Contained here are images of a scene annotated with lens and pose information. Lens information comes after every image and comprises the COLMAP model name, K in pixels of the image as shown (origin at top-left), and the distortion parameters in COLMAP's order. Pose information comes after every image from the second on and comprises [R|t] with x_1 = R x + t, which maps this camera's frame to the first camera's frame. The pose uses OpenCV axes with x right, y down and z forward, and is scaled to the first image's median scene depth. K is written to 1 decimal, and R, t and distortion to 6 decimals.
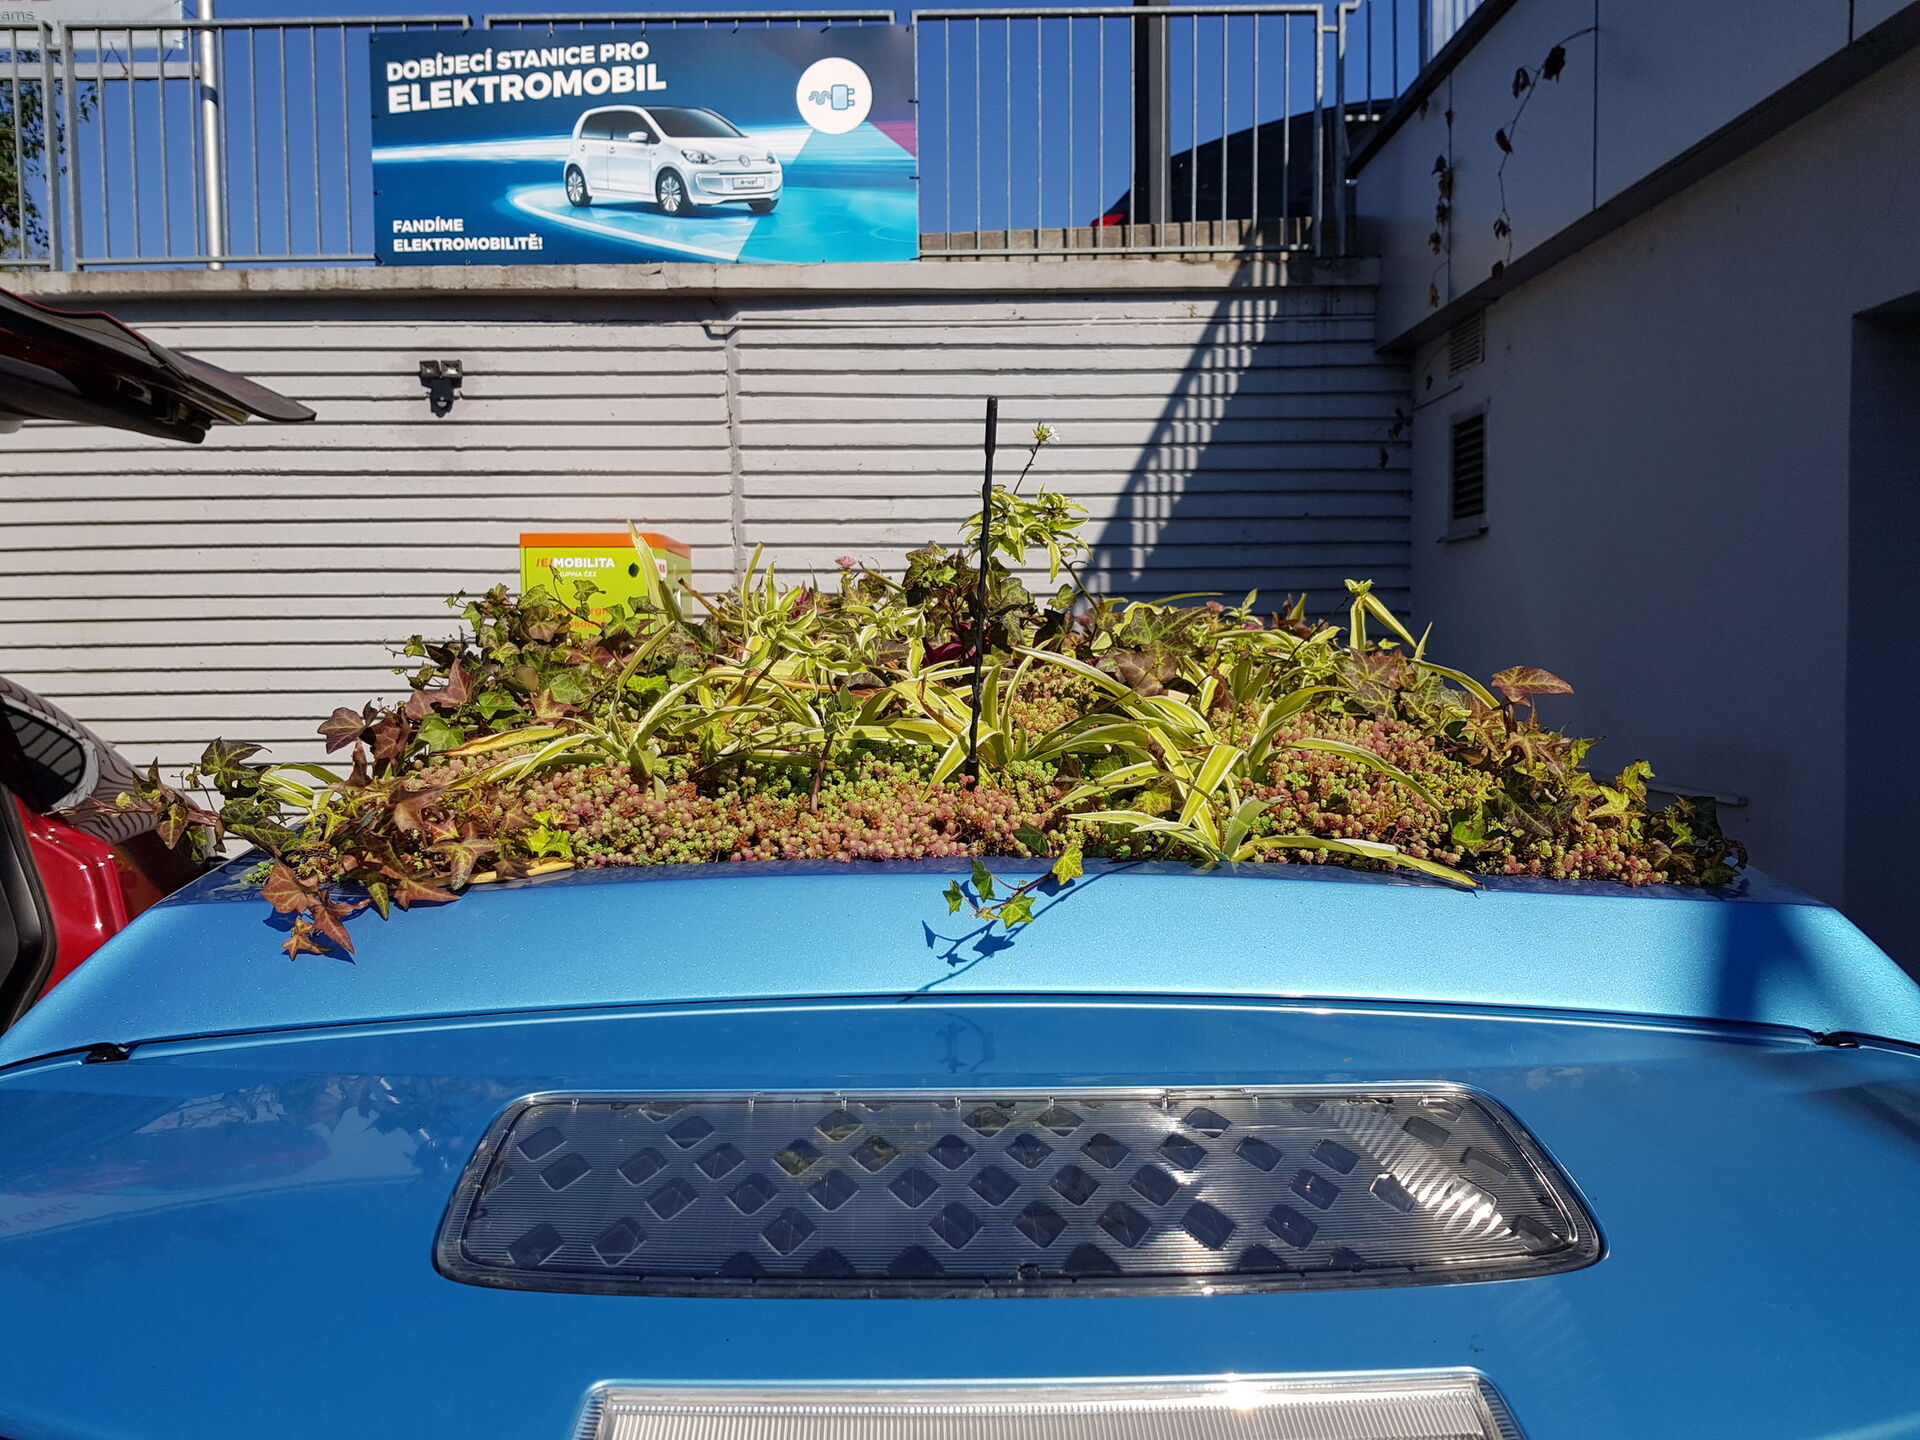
lens RADIAL K [[1499.3, 0, 936.9], [0, 1499.3, 723.7], [0, 0, 1]] dist [0.096804, -0.192615]
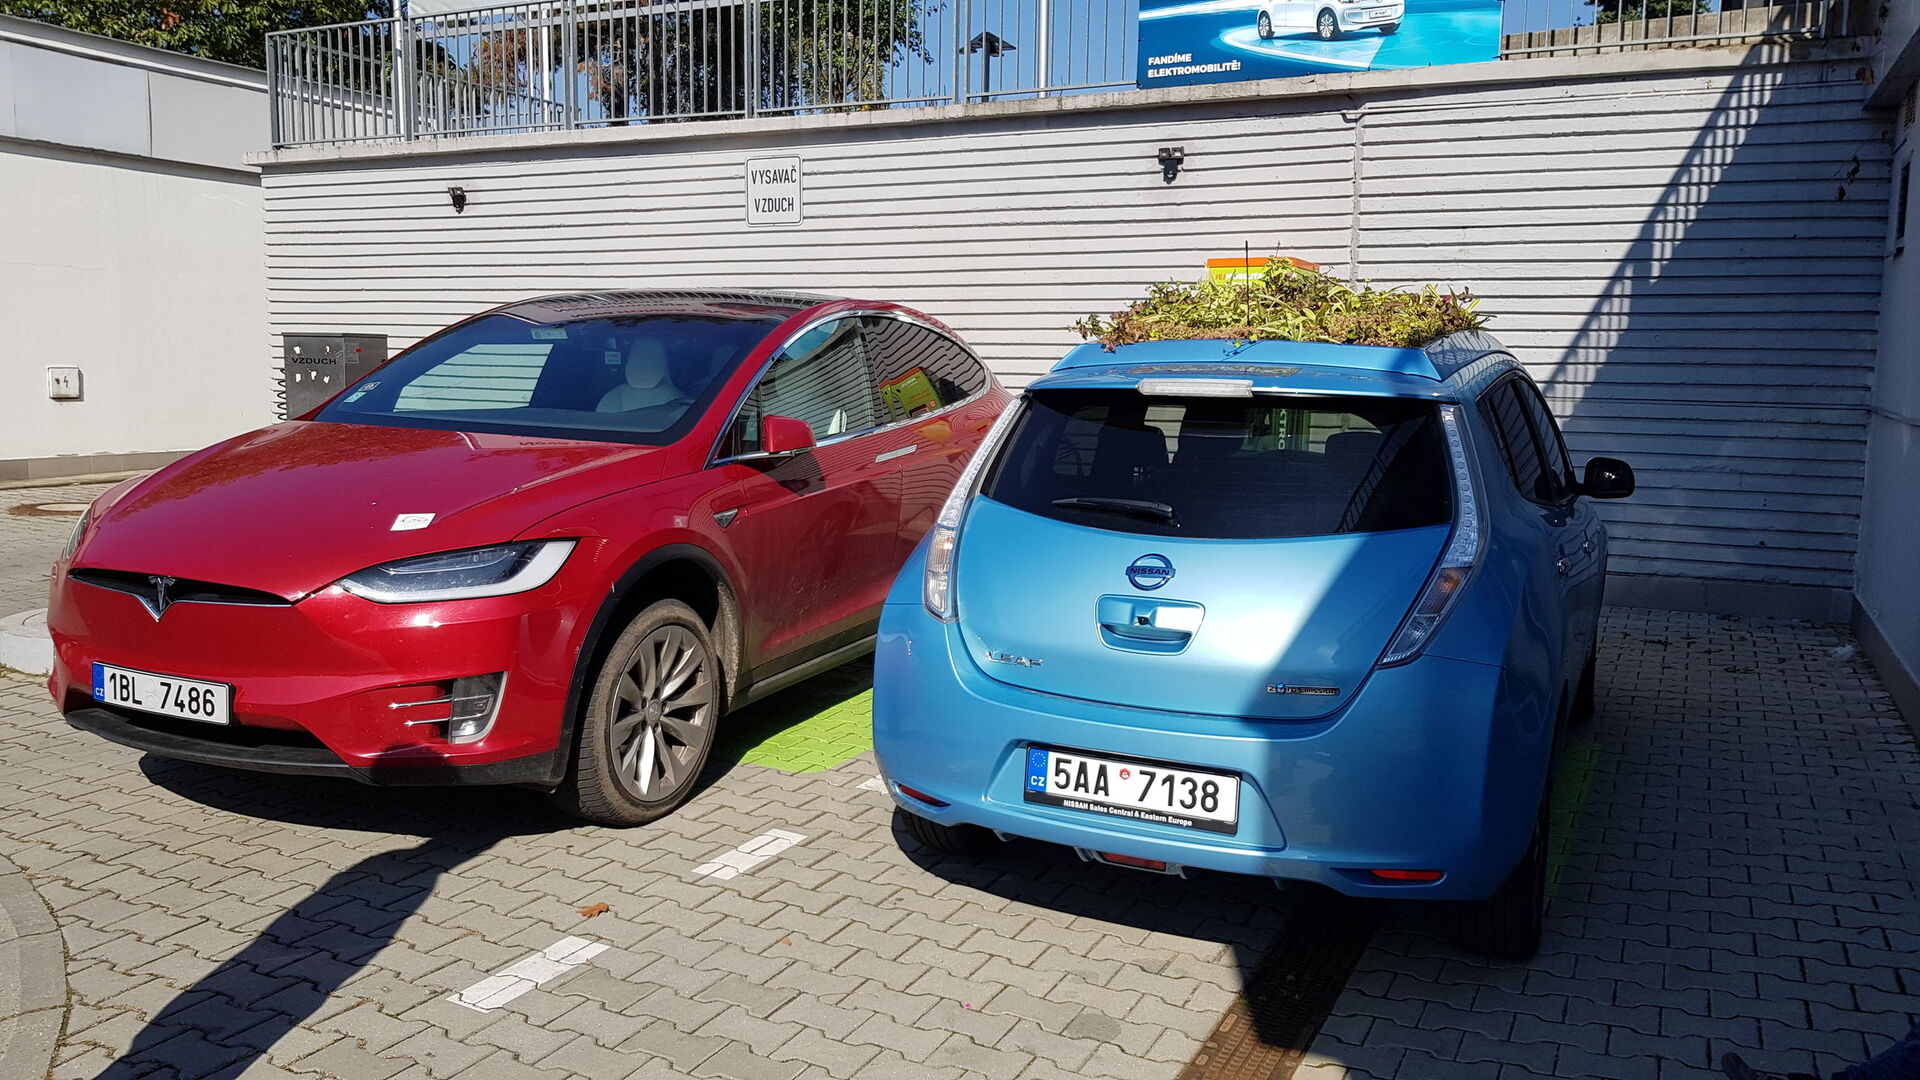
lens RADIAL K [[1501.2, 0, 944.6], [0, 1501.2, 540.8], [0, 0, 1]] dist [0.102017, -0.169937]
pose [[0.891502, 0.076458, -0.446518, 0.196764], [-0.046382, 0.995880, 0.077922, 0.057012], [0.450636, -0.048757, 0.891375, -0.531488]]
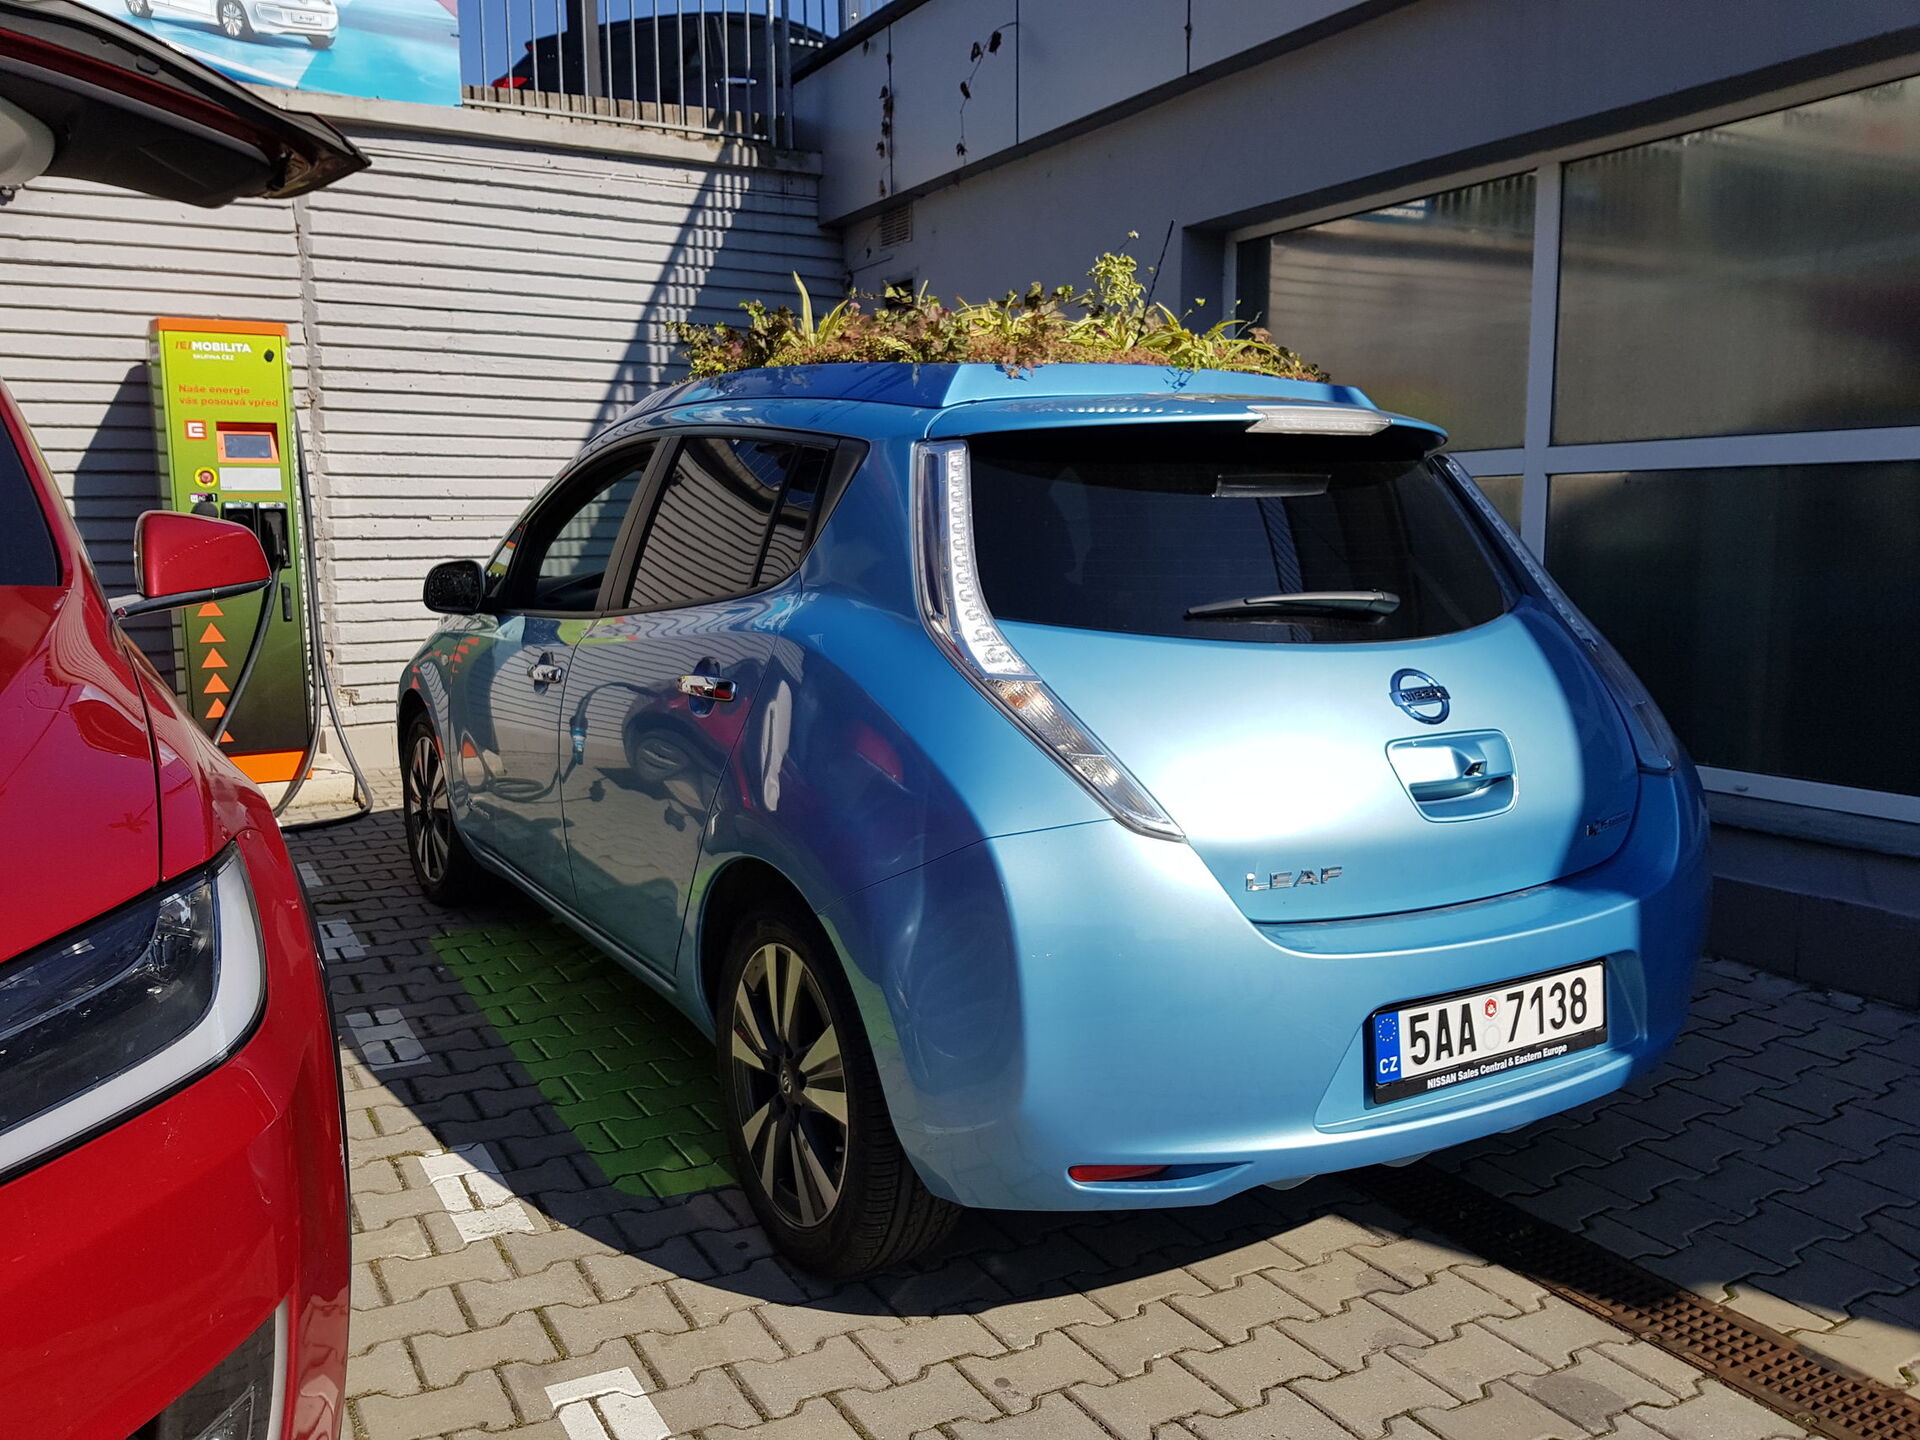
lens RADIAL K [[1489.4, 0, 931.0], [0, 1489.4, 725.2], [0, 0, 1]] dist [0.110683, -0.182968]
pose [[0.874636, -0.067092, 0.480116, -0.293780], [0.028518, 0.995783, 0.087200, 0.081994], [-0.483941, -0.062576, 0.872860, -0.241355]]
